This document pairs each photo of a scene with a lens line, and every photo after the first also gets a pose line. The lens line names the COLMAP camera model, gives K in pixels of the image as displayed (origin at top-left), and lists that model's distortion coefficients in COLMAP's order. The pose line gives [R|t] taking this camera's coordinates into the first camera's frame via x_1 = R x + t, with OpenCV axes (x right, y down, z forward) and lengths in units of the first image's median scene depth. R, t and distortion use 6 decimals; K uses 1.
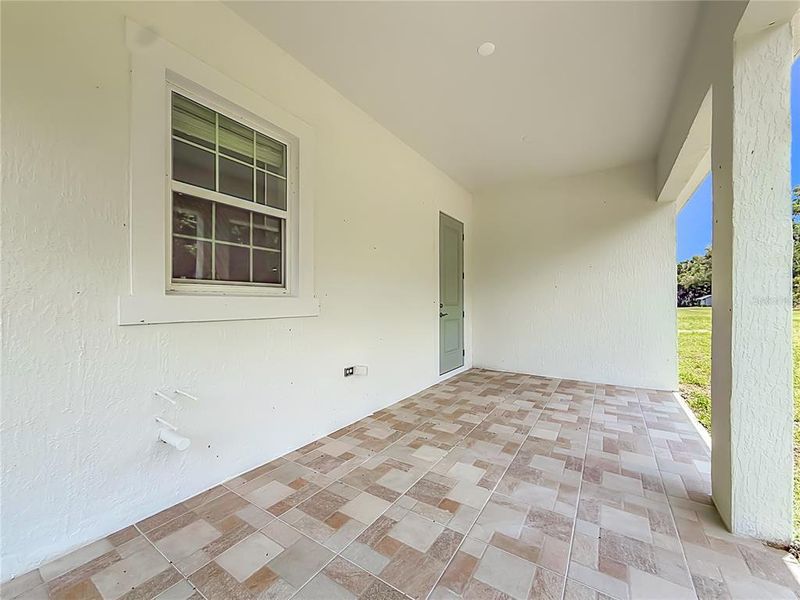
lens RADIAL K [[323.0, 0, 398.5], [0, 323.0, 302.6], [0, 0, 1]] dist [-0.005450, 0.001110]
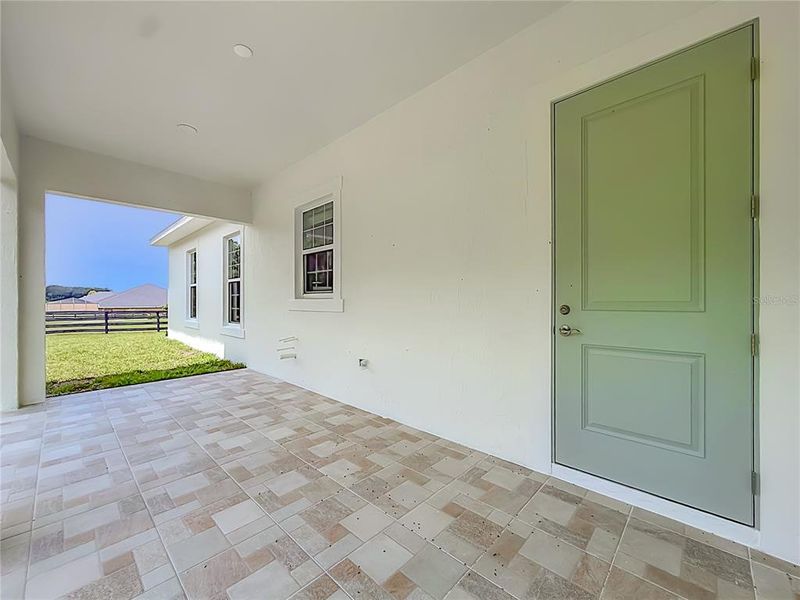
lens RADIAL K [[323.0, 0, 400.0], [0, 323.0, 301.3], [0, 0, 1]] dist [-0.005450, 0.001110]
pose [[-0.176973, 0.000294, -0.984216, 0.976360], [0.000150, 1.000000, 0.000271, -0.003671], [0.984216, -0.000100, -0.176973, 1.374050]]
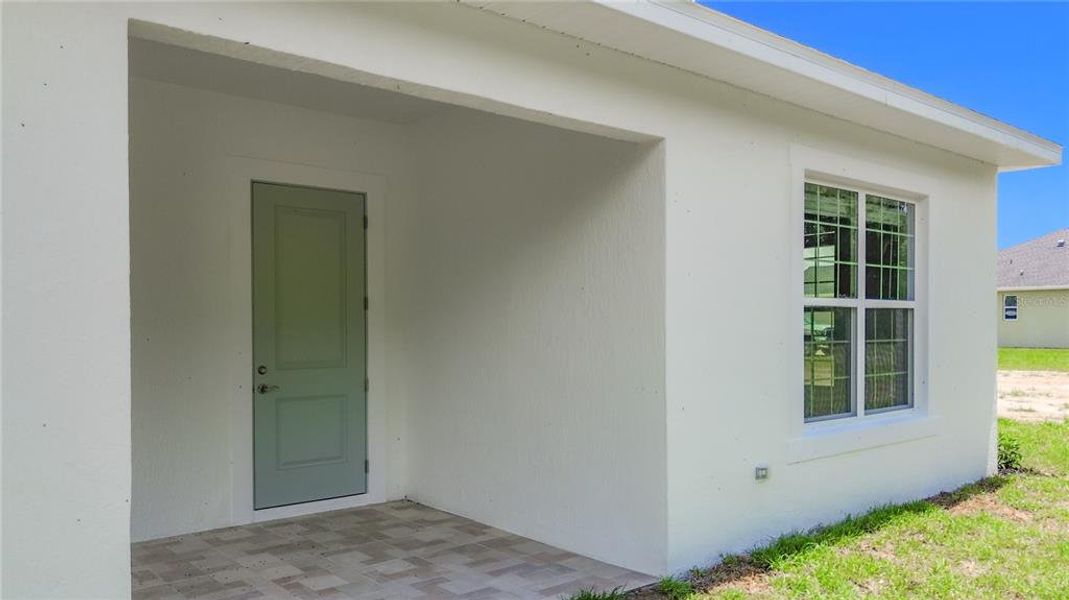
lens RADIAL K [[826.4, 0, 534.0], [0, 826.4, 329.1], [0, 0, 1]] dist [0.044268, 0.000511]
pose [[0.960447, 0.004664, -0.278425, 1.432673], [-0.002609, 0.999967, 0.007752, -0.104301], [0.278451, -0.006719, 0.960427, -0.190306]]
